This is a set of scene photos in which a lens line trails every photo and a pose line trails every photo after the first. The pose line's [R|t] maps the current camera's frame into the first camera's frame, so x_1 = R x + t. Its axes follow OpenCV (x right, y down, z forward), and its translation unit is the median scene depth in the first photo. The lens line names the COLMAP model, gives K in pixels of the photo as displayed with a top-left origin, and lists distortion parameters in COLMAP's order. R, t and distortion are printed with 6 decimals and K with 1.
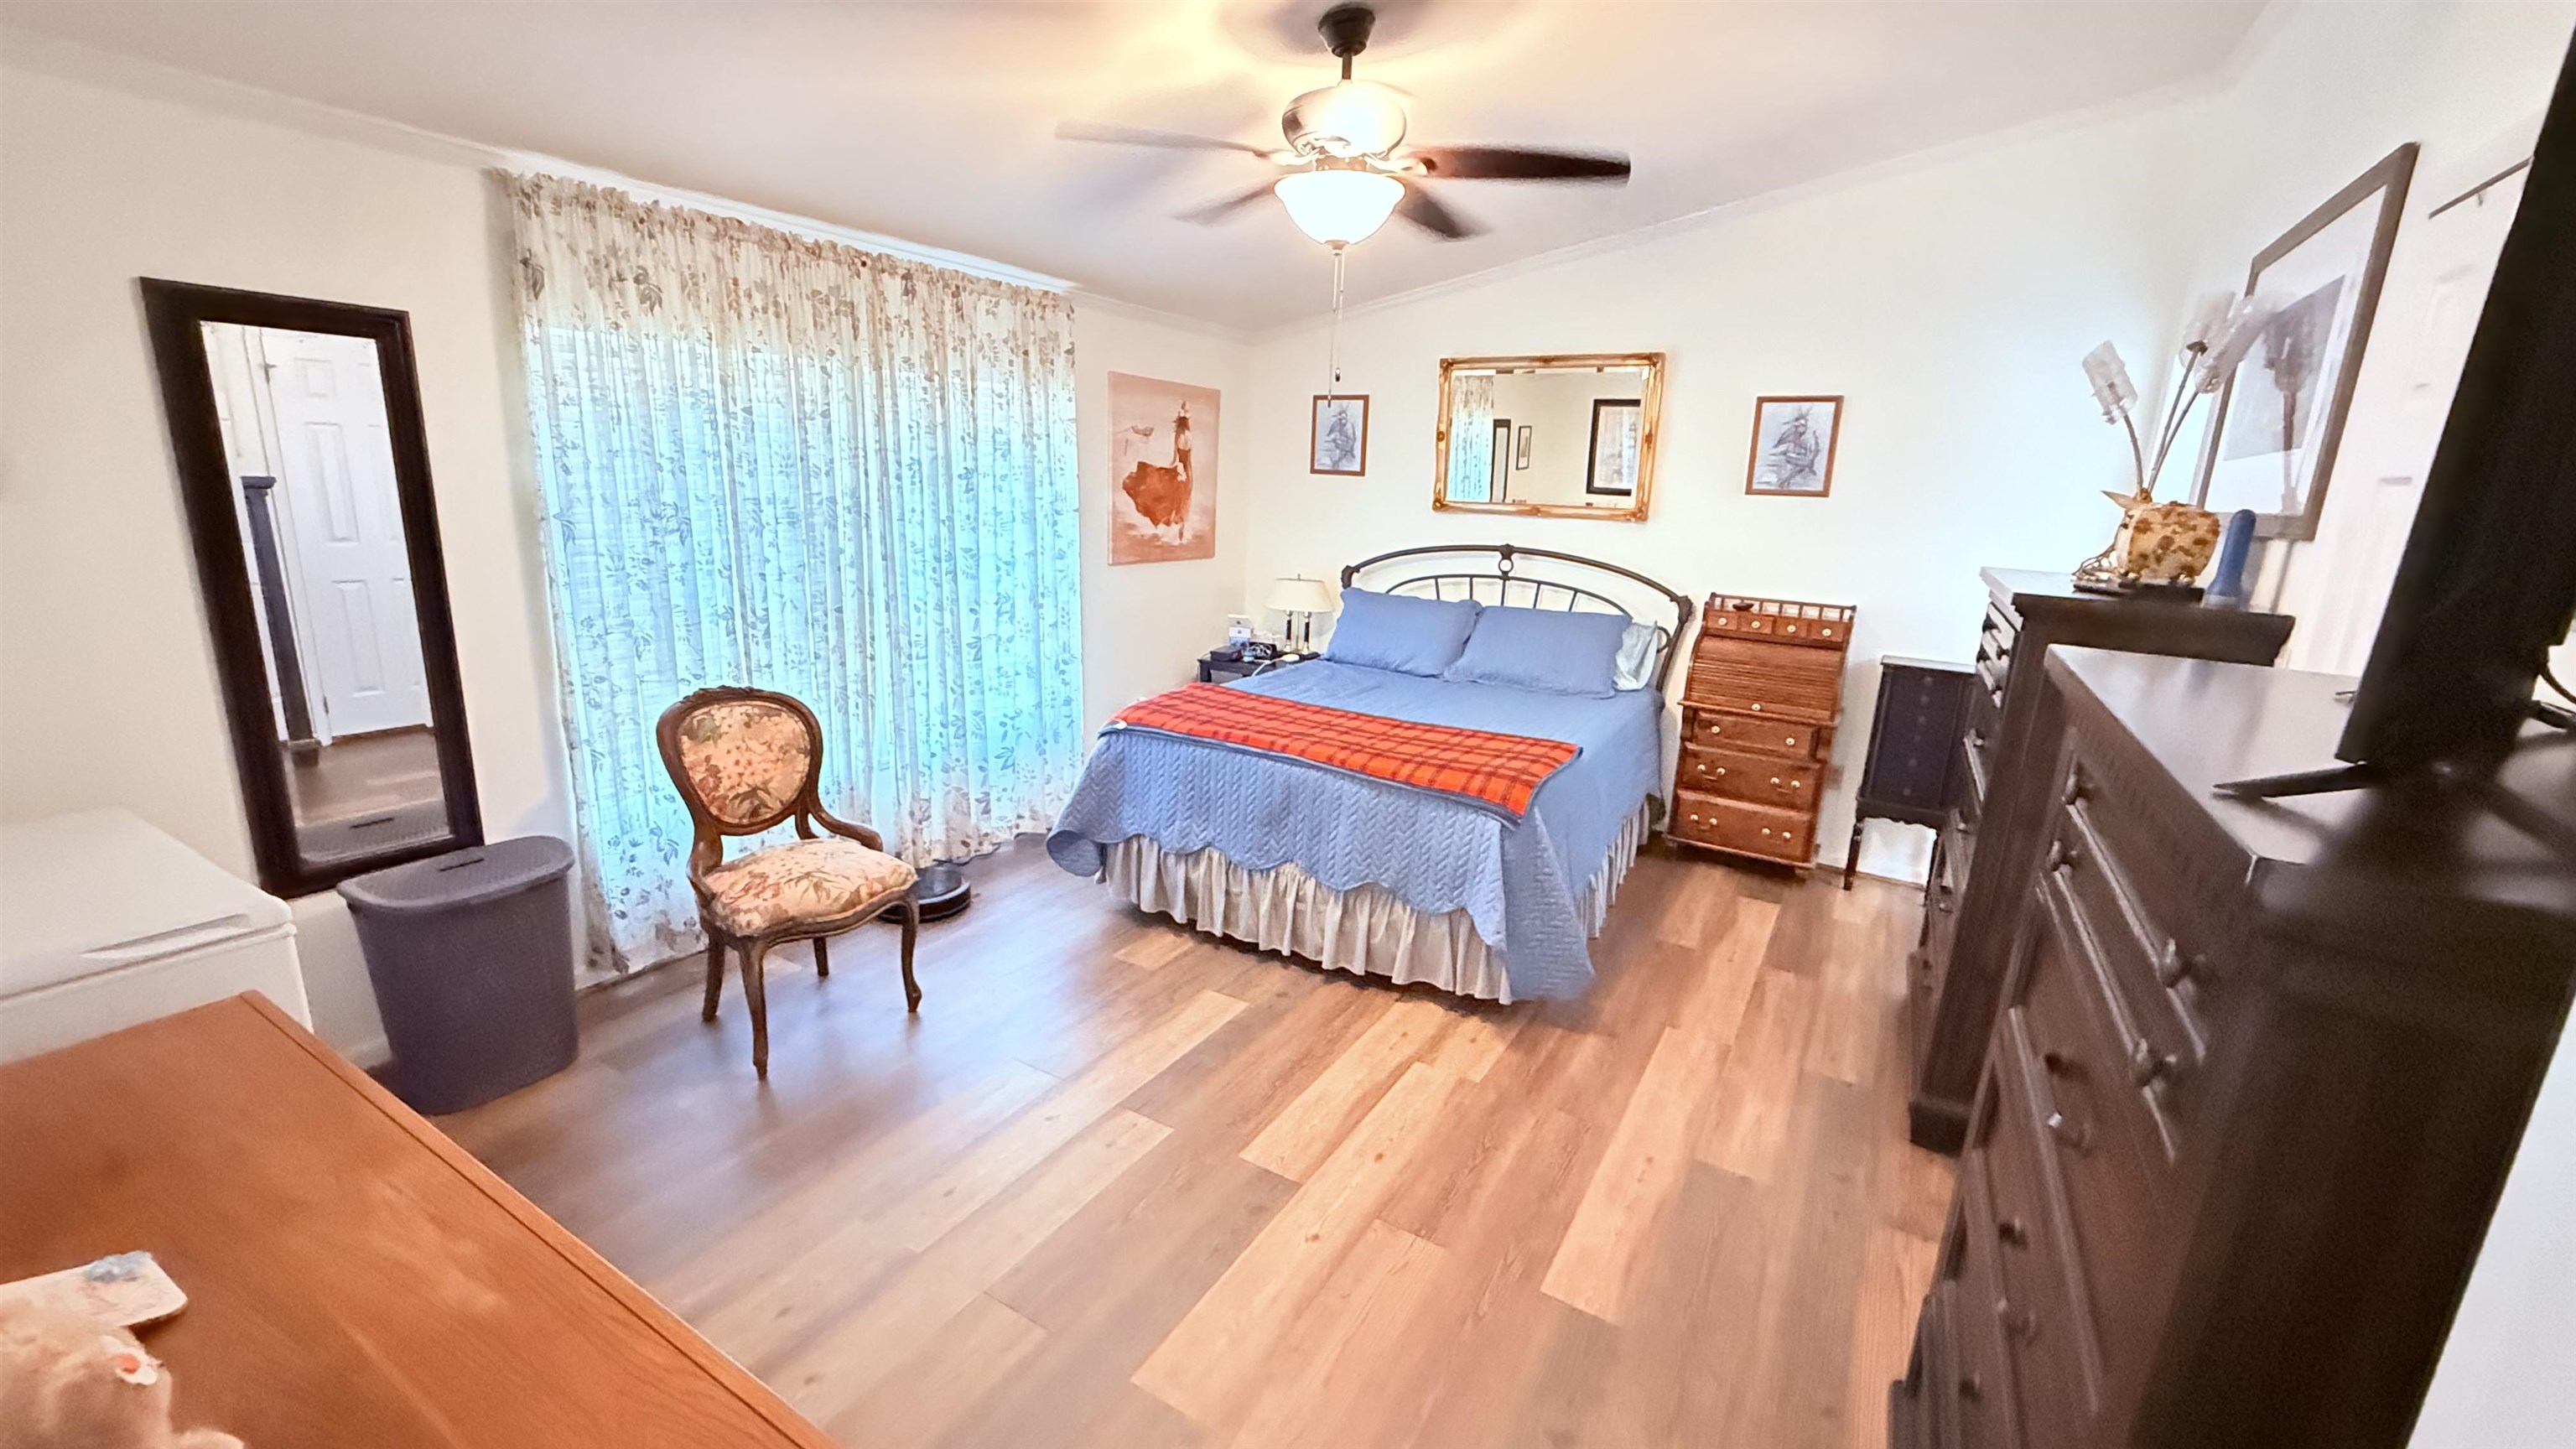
lens RADIAL K [[1032.7, 0, 1297.8], [0, 1032.7, 724.8], [0, 0, 1]] dist [-0.000246, 0.000193]
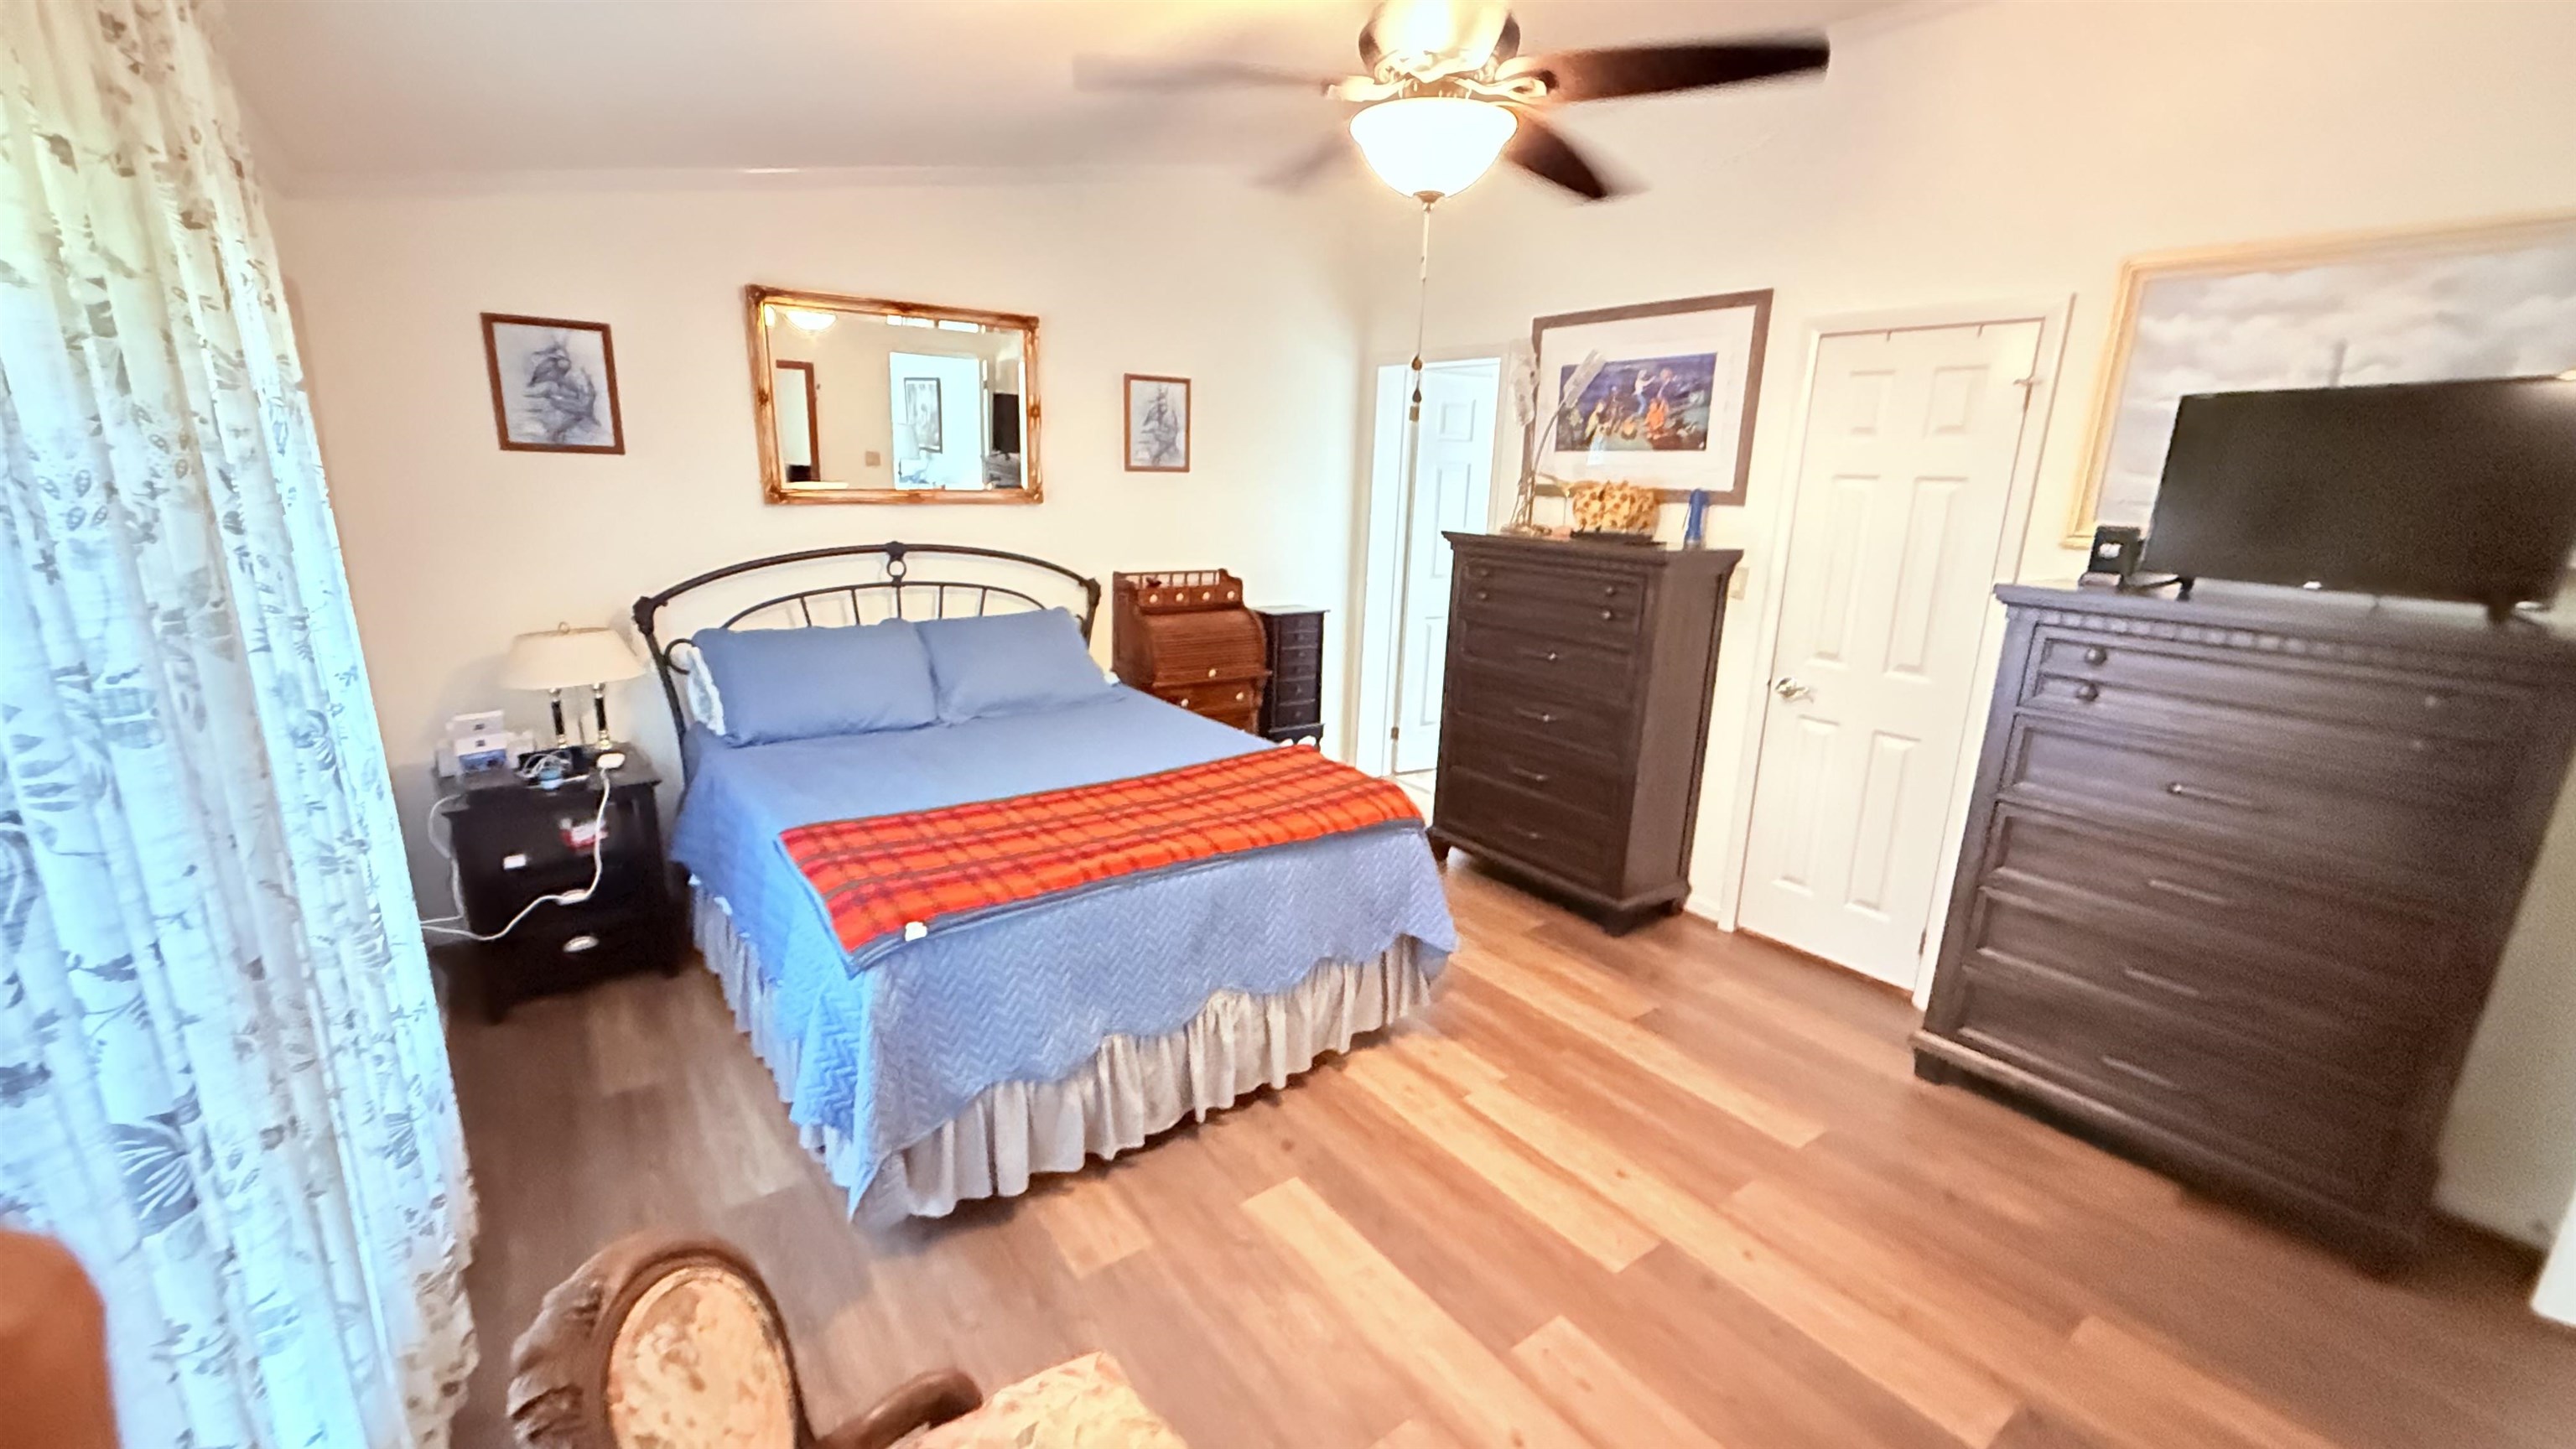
lens RADIAL K [[1032.7, 0, 1297.2], [0, 1032.7, 729.7], [0, 0, 1]] dist [-0.000246, 0.000193]
pose [[0.382213, -0.253352, 0.888666, -0.459918], [0.201824, 0.961352, 0.187270, -0.137212], [-0.901765, 0.107777, 0.418573, 0.460877]]
